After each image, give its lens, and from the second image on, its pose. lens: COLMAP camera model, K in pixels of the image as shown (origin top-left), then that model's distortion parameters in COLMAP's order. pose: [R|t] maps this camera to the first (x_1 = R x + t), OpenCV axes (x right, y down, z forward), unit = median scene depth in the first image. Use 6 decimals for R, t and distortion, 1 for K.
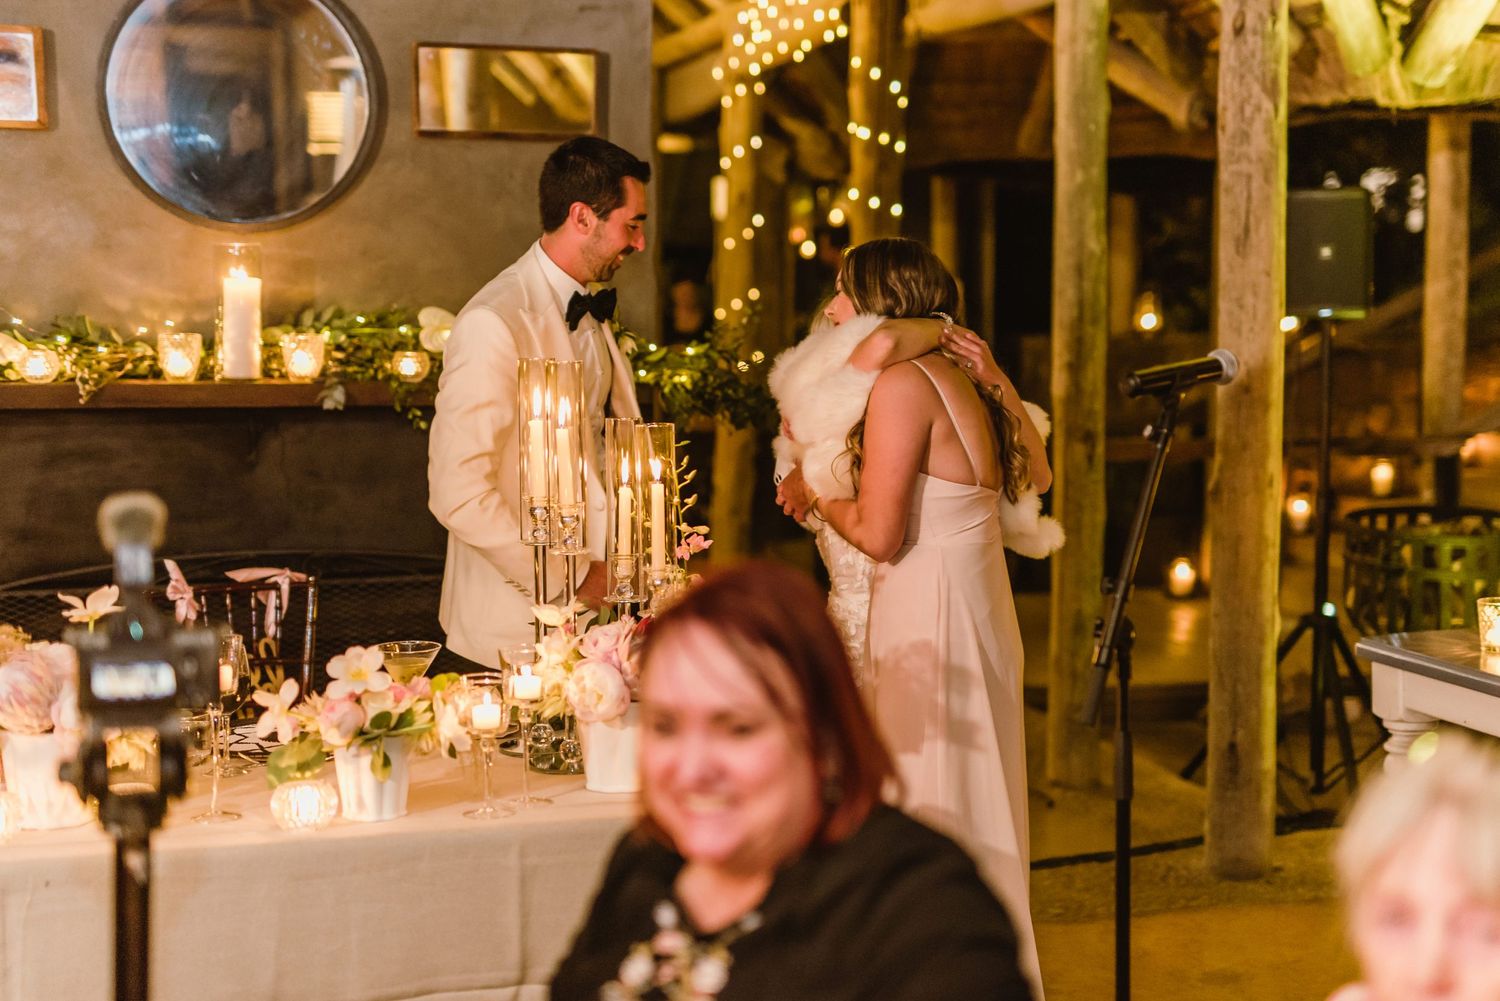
lens RADIAL K [[2284.1, 0, 801.6], [0, 2284.1, 482.7], [0, 0, 1]] dist [0.136424, 0.013750]
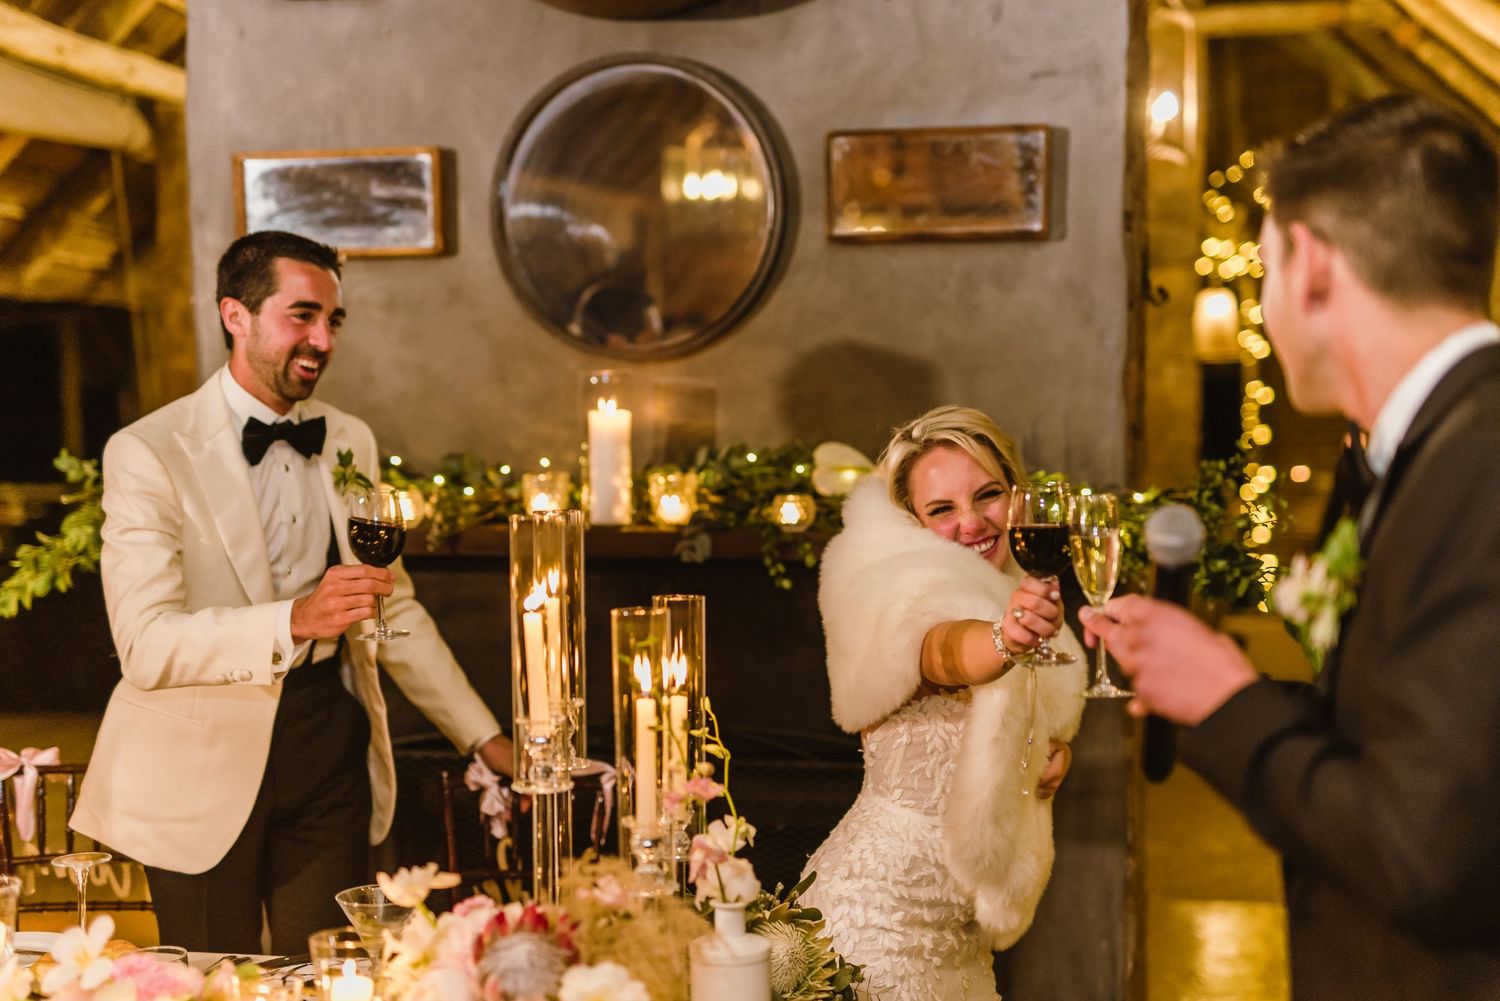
lens RADIAL K [[2050.9, 0, 750.0], [0, 2050.9, 500.5], [0, 0, 1]] dist [0.114523, 0.054326]
pose [[0.868408, 0.012057, -0.495703, 0.186955], [-0.036346, 0.998563, -0.039386, -0.024708], [0.494516, 0.052219, 0.867599, 0.334908]]
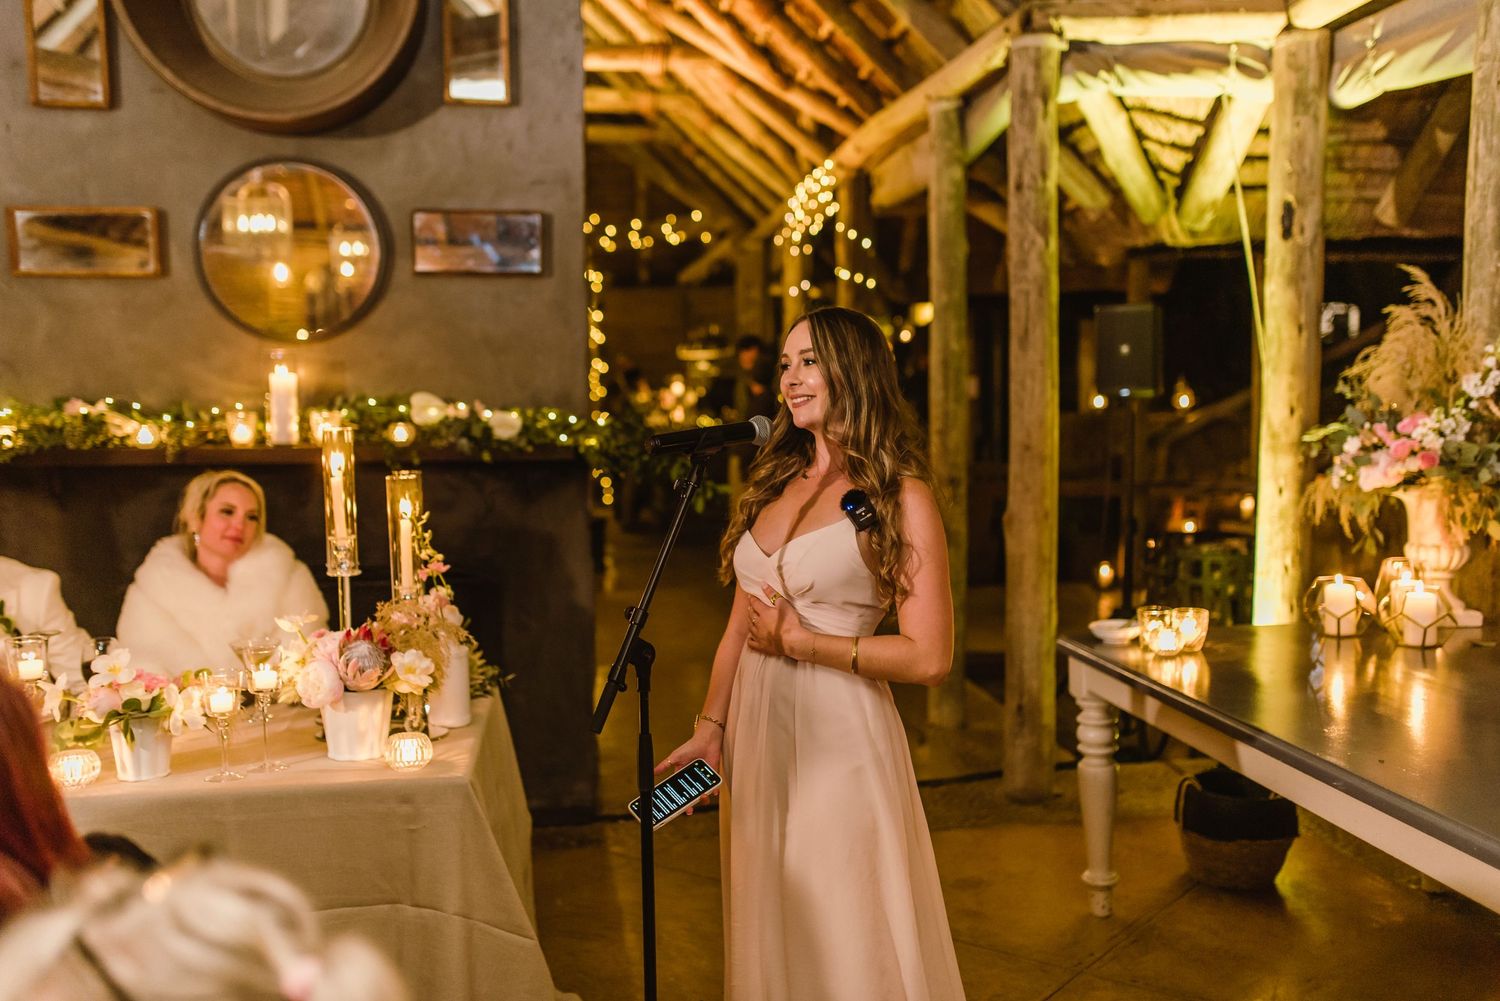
lens RADIAL K [[1402.7, 0, 750.0], [0, 1402.7, 500.5], [0, 0, 1]] dist [-0.016219, 0.114554]
pose [[0.987946, 0.001533, -0.154790, 0.178538], [-0.002088, 0.999992, -0.003424, -0.006643], [0.154784, 0.003706, 0.987941, 0.166500]]
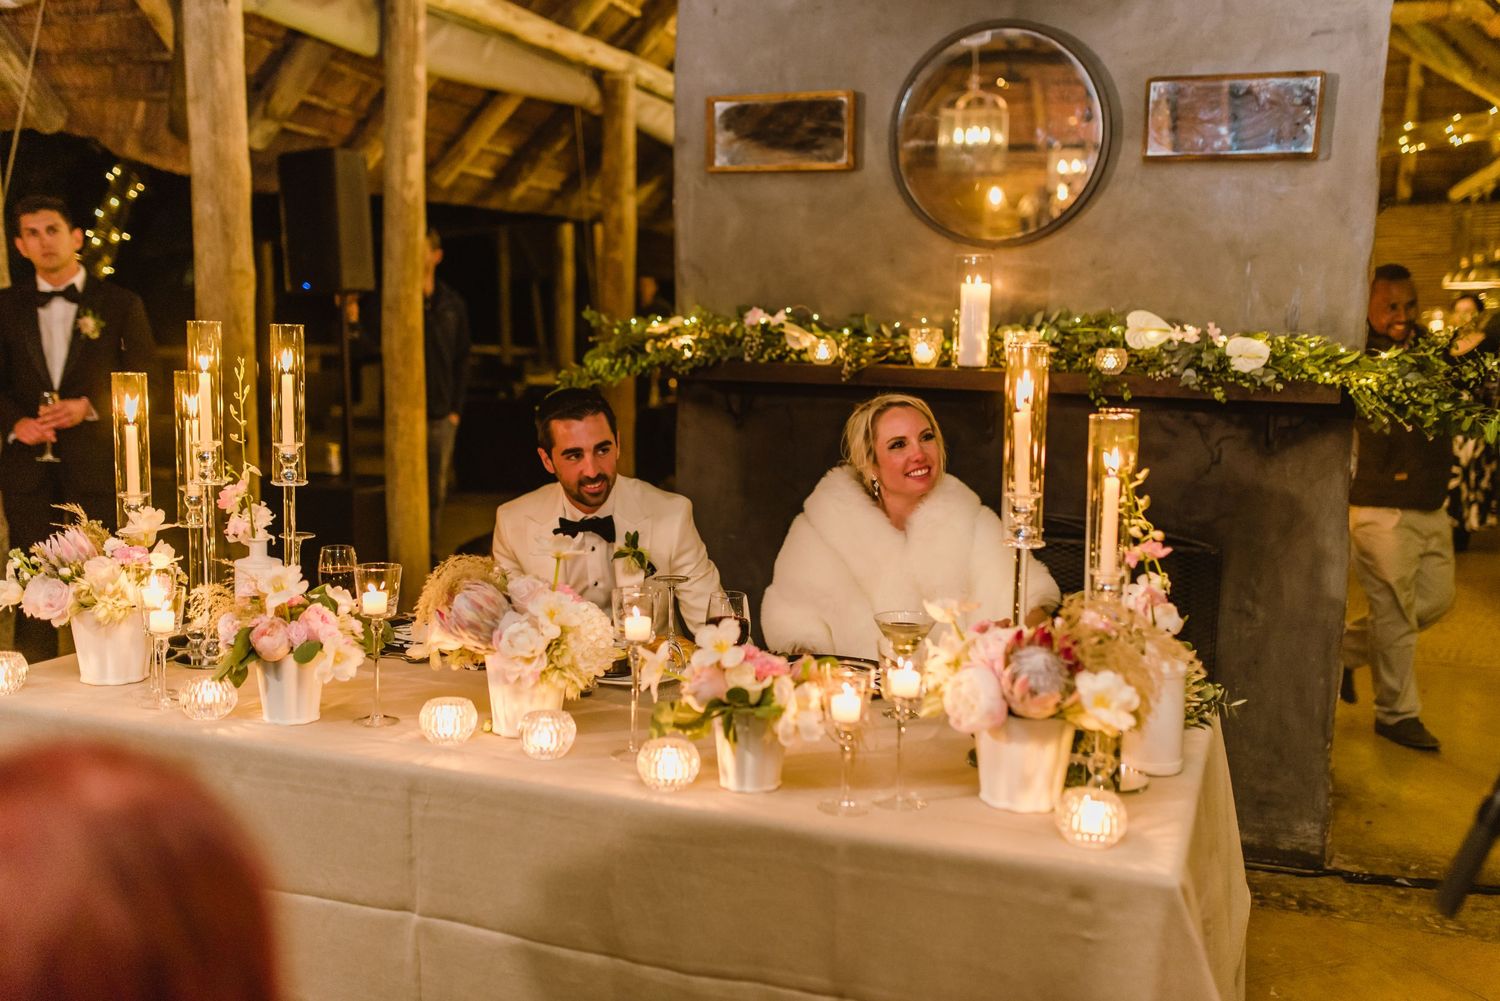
lens RADIAL K [[1402.7, 0, 750.0], [0, 1402.7, 500.5], [0, 0, 1]] dist [-0.016219, 0.114554]
pose [[0.798513, 0.091312, -0.595012, 0.109525], [-0.068267, 0.995788, 0.061201, -0.011410], [0.598094, -0.008250, 0.801383, 0.321915]]
